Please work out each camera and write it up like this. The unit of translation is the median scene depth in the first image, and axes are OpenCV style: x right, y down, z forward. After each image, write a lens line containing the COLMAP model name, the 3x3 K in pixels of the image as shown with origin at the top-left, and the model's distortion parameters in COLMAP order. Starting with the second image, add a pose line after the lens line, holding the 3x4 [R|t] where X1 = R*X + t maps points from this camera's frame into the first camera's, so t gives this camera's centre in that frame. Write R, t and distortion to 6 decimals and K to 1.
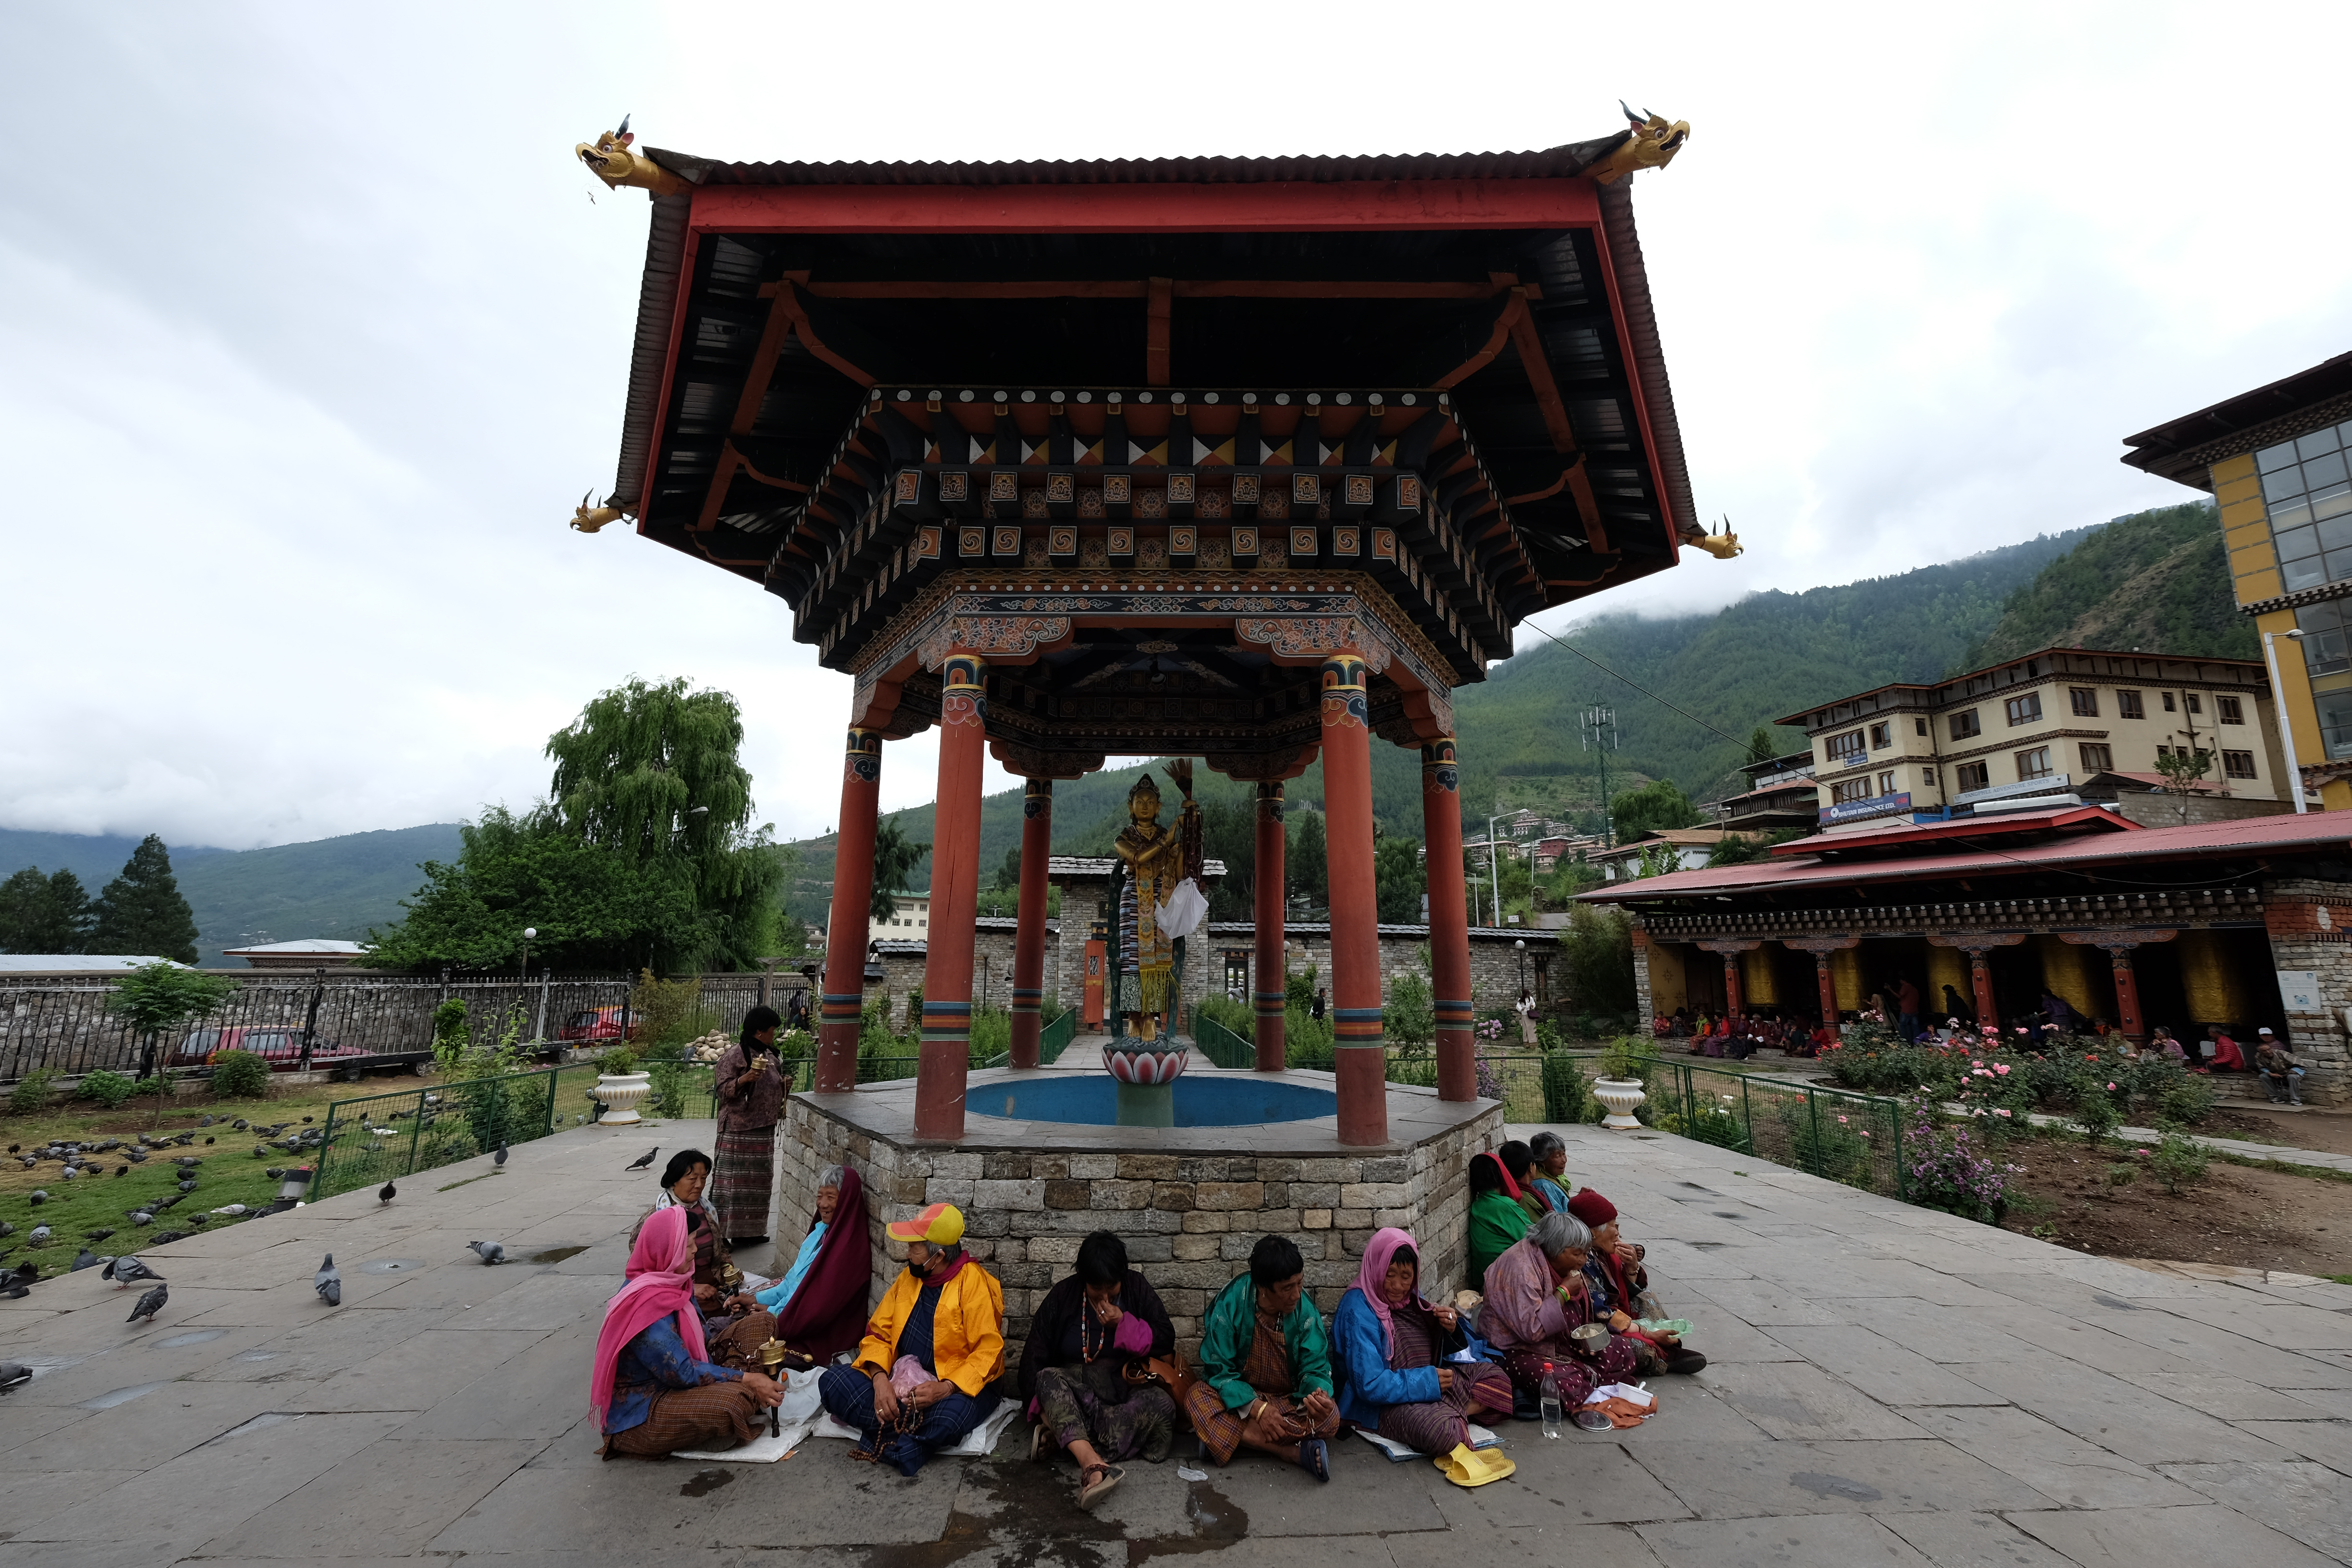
lens RADIAL K [[1029.2, 0, 1165.6], [0, 1029.2, 772.3], [0, 0, 1]] dist [-0.000294, 0.000007]
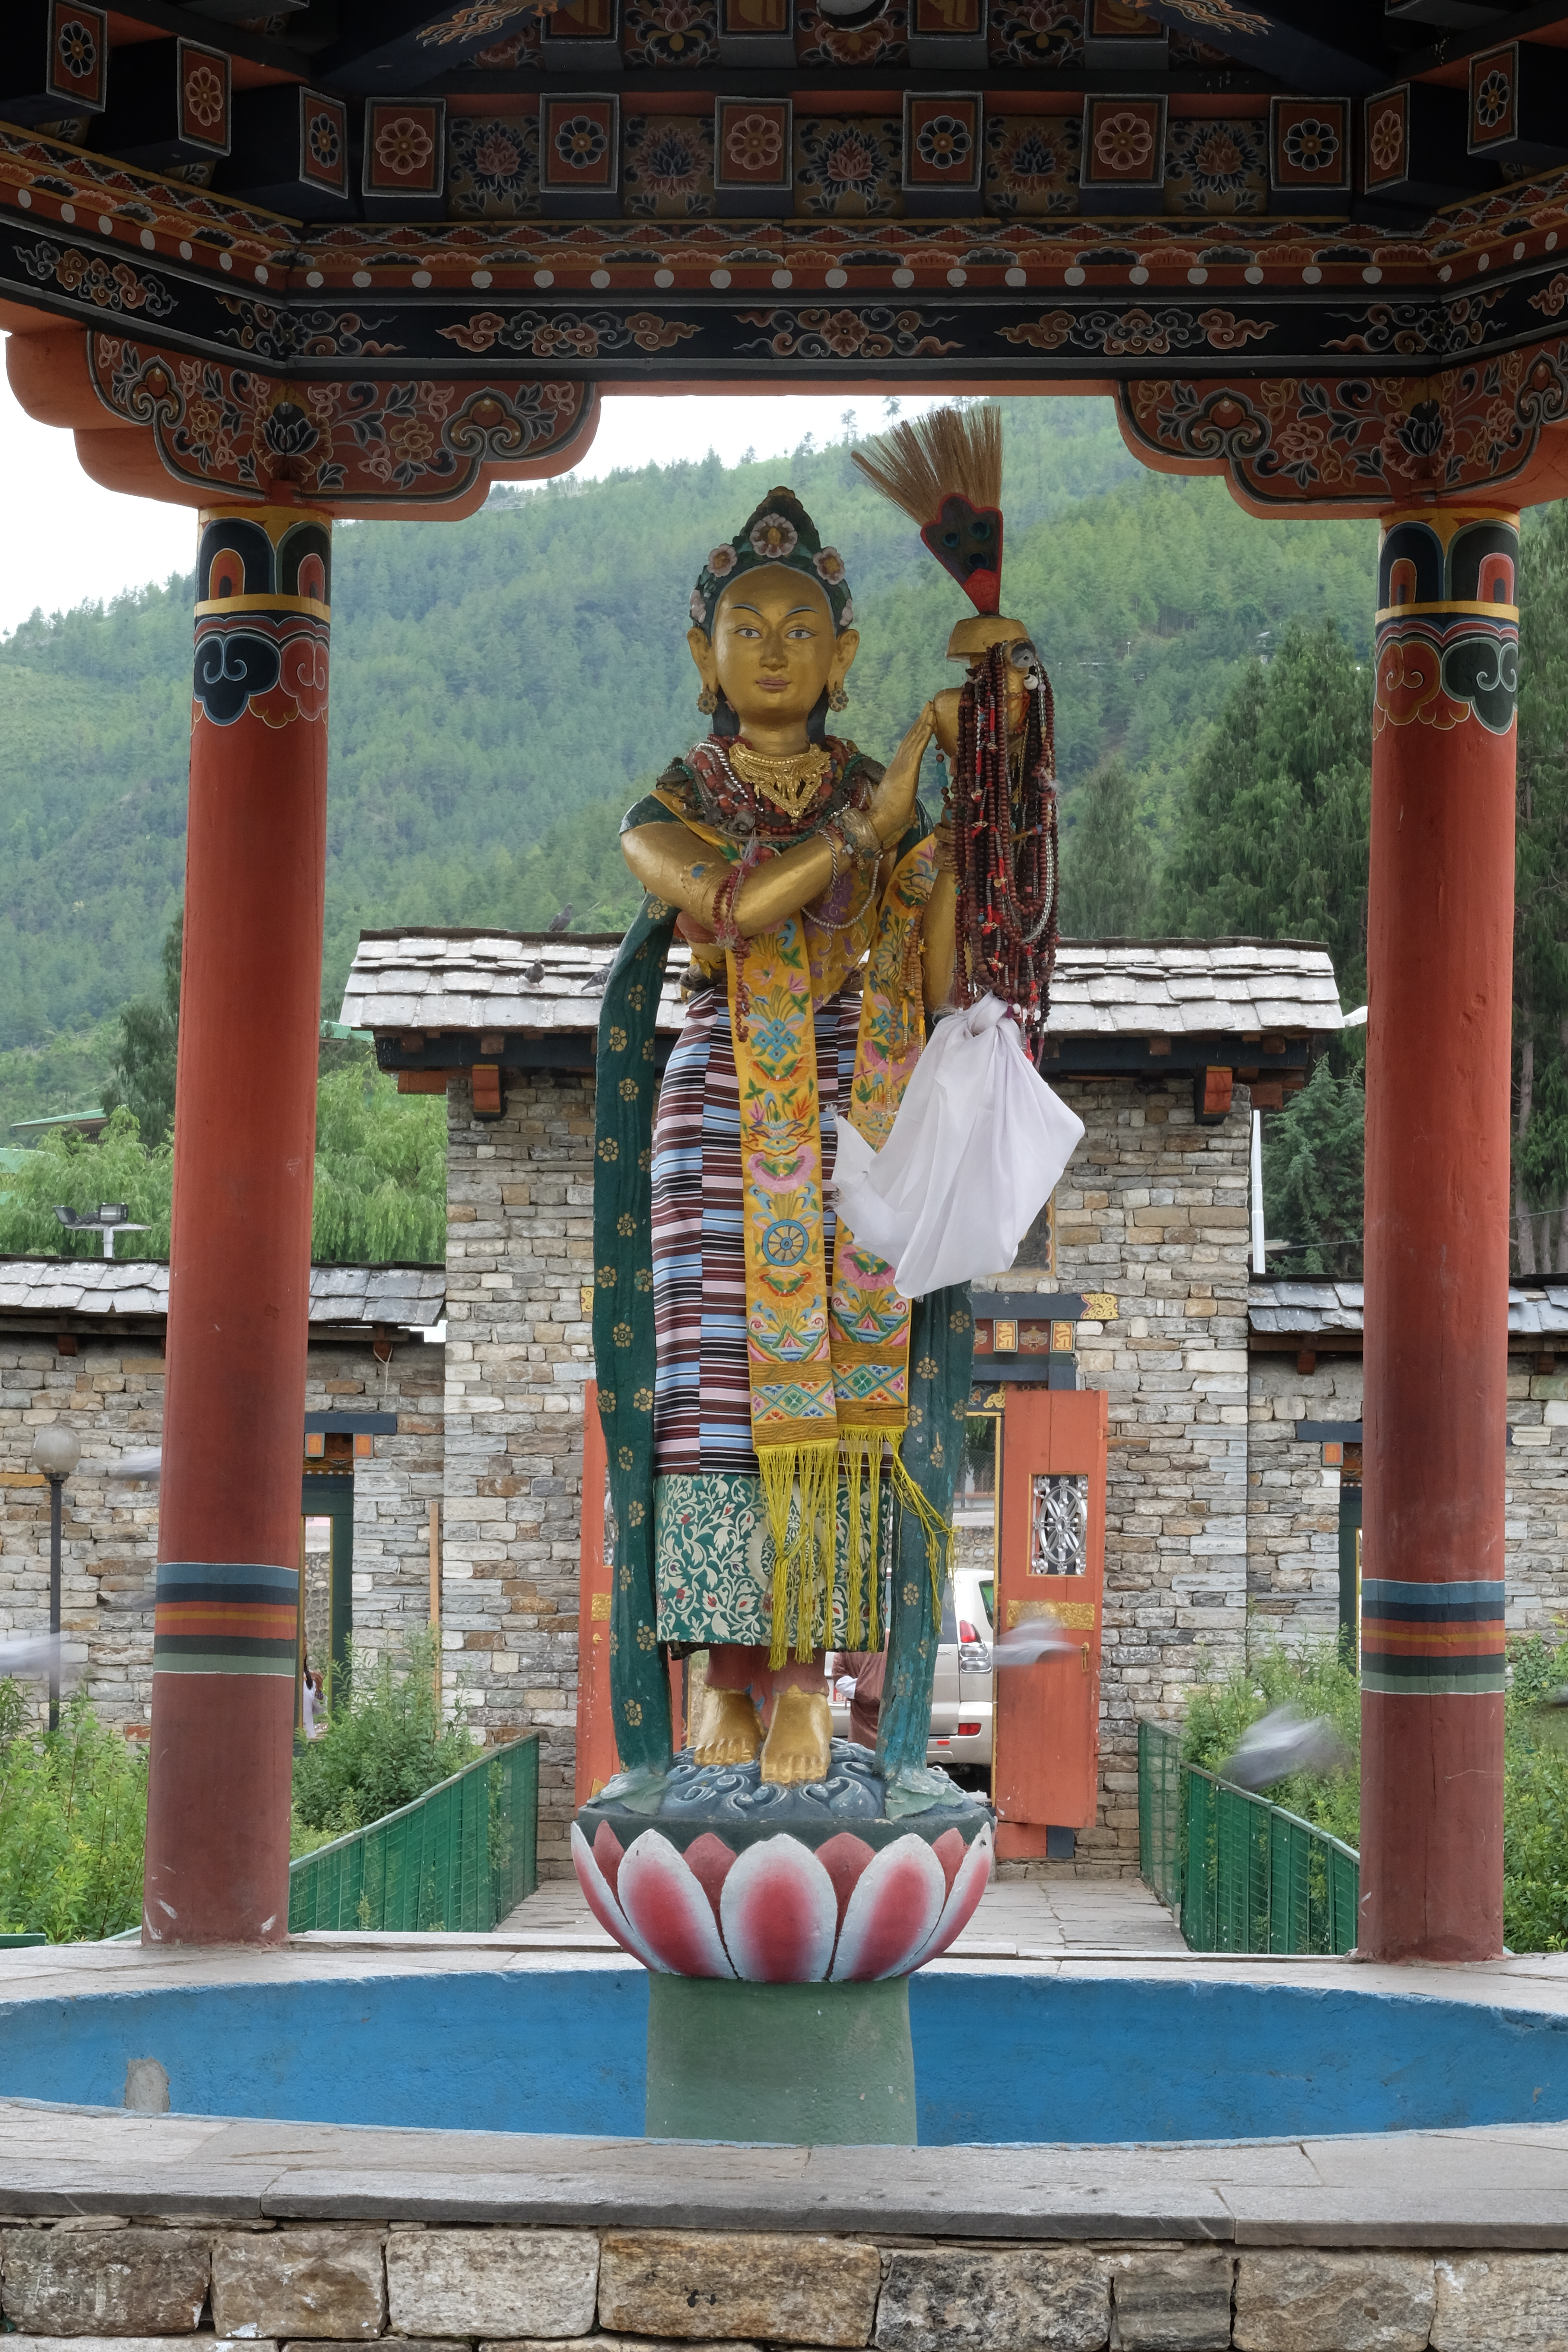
lens RADIAL K [[5659.5, 0, 785.3], [0, 5659.5, 1175.8], [0, 0, 1]] dist [0.057693, 0.000000]
pose [[0.999061, -0.004152, -0.043122, 0.029426], [0.009456, 0.992293, 0.123554, -0.001910], [0.042277, -0.123846, 0.991400, -0.112494]]
